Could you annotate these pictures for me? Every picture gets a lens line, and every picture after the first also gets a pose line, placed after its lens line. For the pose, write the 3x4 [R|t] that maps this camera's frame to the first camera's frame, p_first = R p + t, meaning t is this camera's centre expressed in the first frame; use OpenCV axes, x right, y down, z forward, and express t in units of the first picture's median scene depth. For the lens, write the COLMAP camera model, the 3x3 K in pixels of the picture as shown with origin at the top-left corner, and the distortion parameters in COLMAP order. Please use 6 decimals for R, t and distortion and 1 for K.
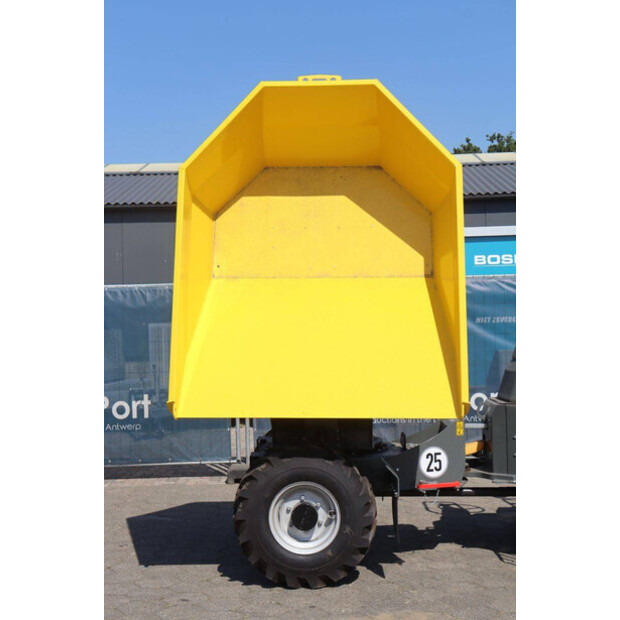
lens RADIAL K [[1103.4, 0, 315.6], [0, 1103.4, 303.8], [0, 0, 1]] dist [0.204192, 0.000000]
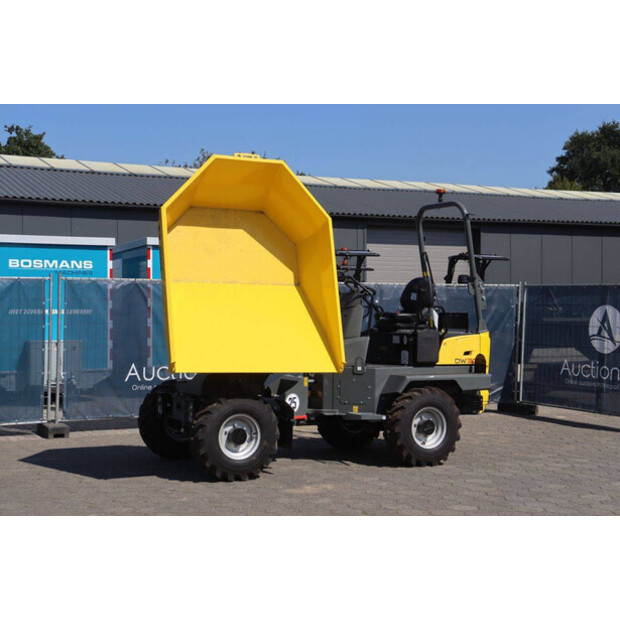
lens RADIAL K [[1115.3, 0, 334.1], [0, 1115.3, 311.5], [0, 0, 1]] dist [0.248501, 0.000000]
pose [[0.881843, 0.025630, 0.470847, -0.588564], [-0.031632, 0.999488, 0.004838, 0.003188], [-0.470482, -0.019160, 0.882202, -0.419728]]
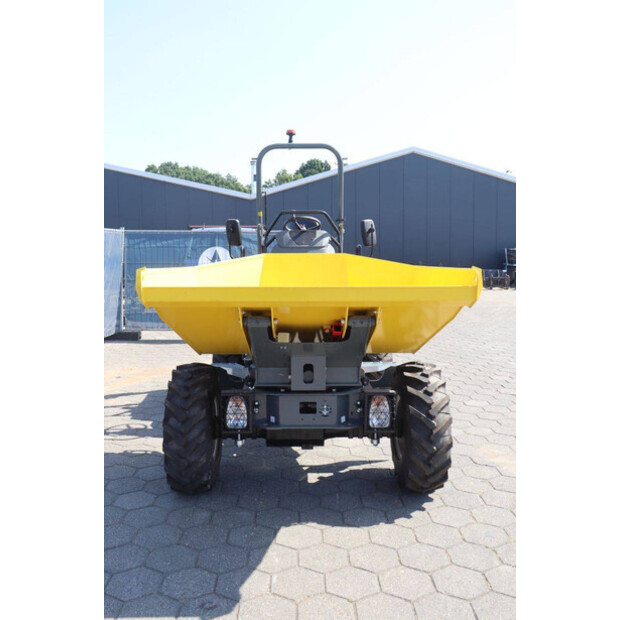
lens RADIAL K [[561.5, 0, 313.0], [0, 561.5, 305.7], [0, 0, 1]] dist [-0.099646, 0.000000]
pose [[-0.034543, -0.073026, 0.996732, -0.515506], [-0.008091, 0.997315, 0.072788, 0.026921], [-0.999370, -0.005550, -0.035041, 1.048684]]
